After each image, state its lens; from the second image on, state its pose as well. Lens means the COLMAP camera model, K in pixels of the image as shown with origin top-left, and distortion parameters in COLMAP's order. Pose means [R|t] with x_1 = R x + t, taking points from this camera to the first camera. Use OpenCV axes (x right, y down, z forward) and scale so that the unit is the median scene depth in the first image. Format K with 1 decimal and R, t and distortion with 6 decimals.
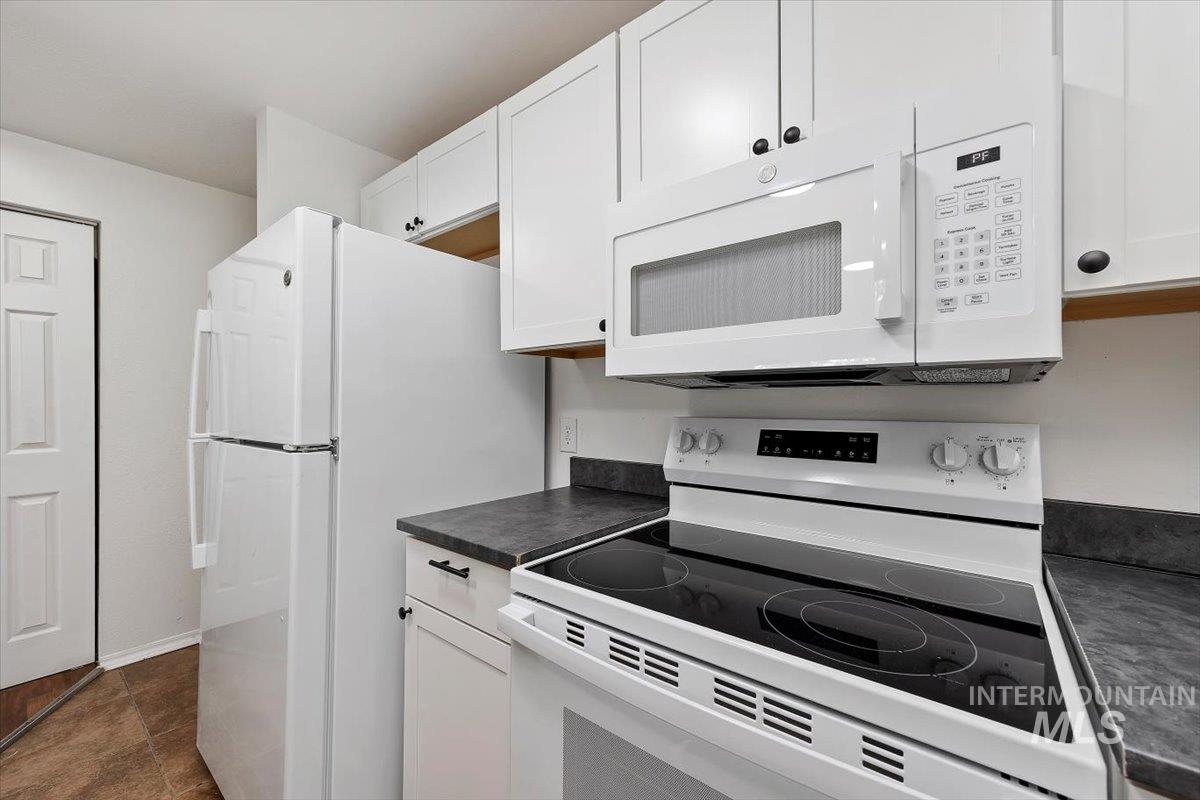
lens RADIAL K [[471.3, 0, 581.4], [0, 471.3, 397.5], [0, 0, 1]] dist [0.000747, -0.000091]
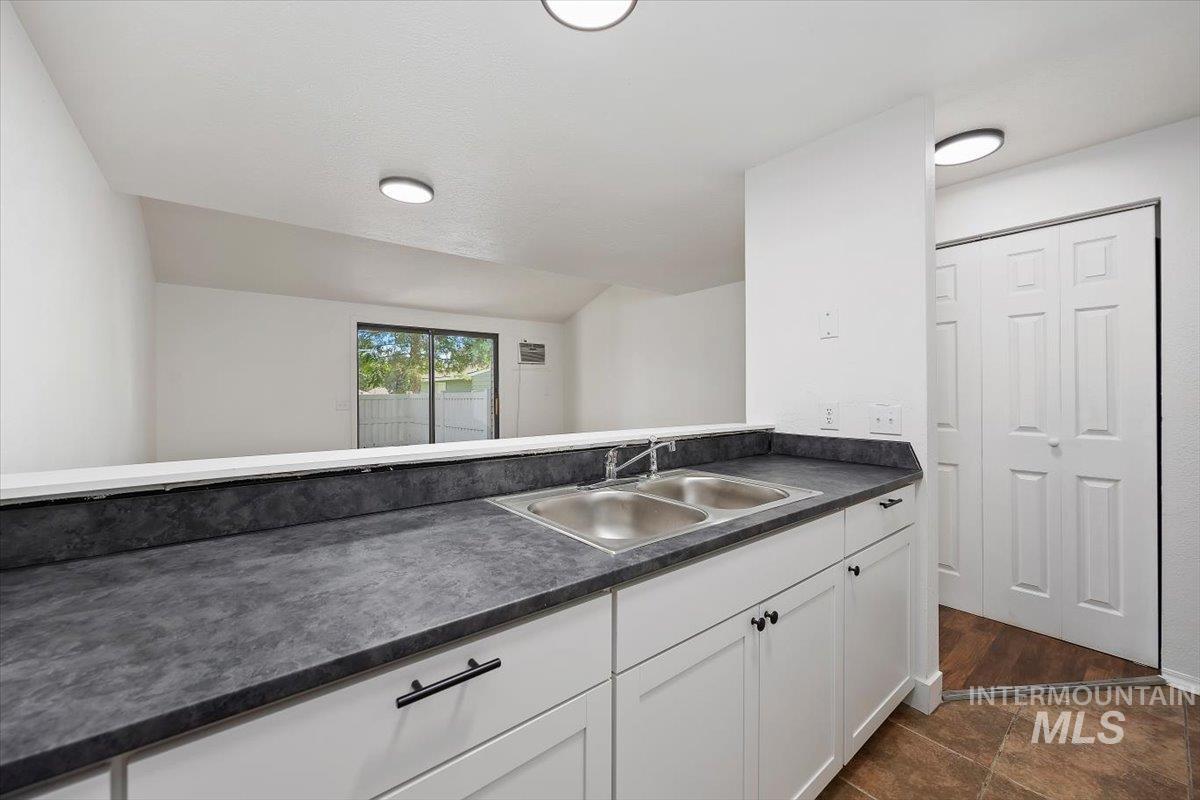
lens RADIAL K [[471.3, 0, 612.5], [0, 471.3, 388.7], [0, 0, 1]] dist [0.000747, -0.000091]
pose [[-0.171948, -0.001017, -0.985105, 0.126792], [0.004602, 0.999988, -0.001836, -0.000402], [0.985095, -0.004849, -0.171941, 0.150092]]
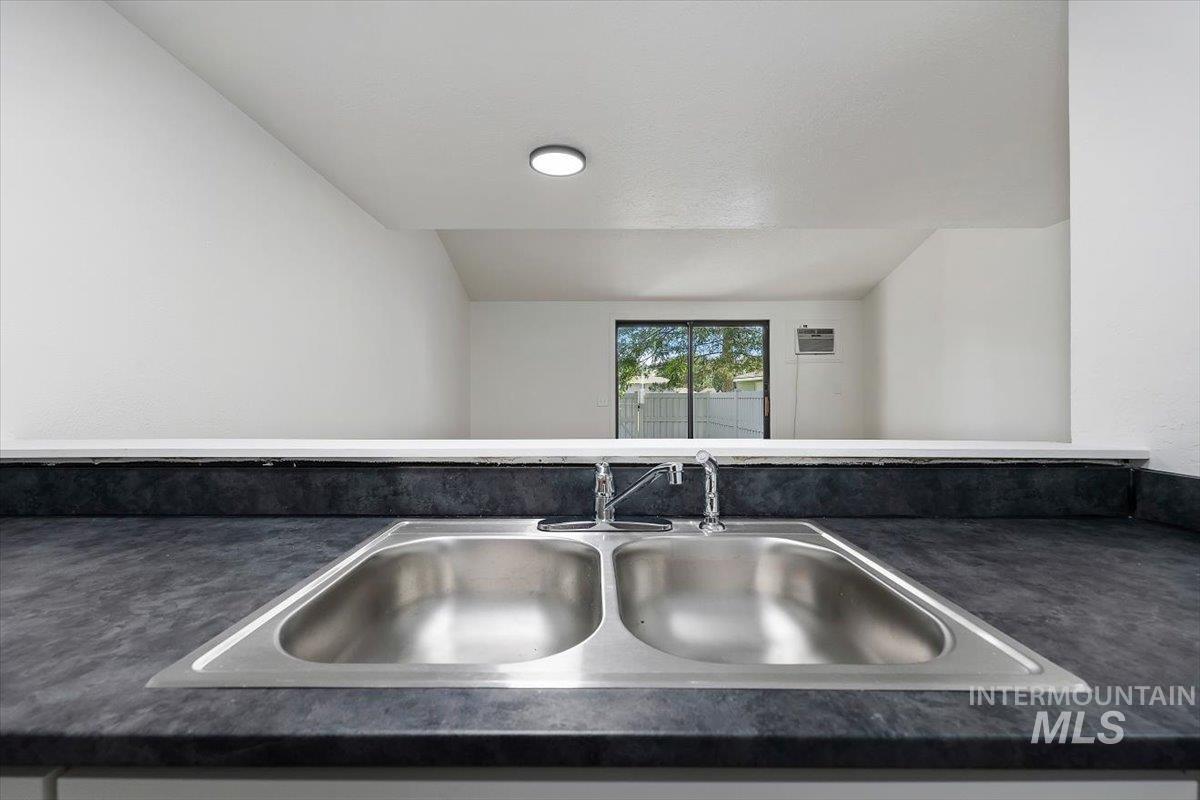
lens RADIAL K [[497.0, 0, 593.7], [0, 497.0, 400.7], [0, 0, 1]] dist [0.001489, -0.000872]
pose [[-0.766531, 0.014462, -0.642044, -0.491641], [0.005429, 0.999857, 0.016040, 0.034897], [0.642184, 0.008810, -0.766500, 0.451851]]
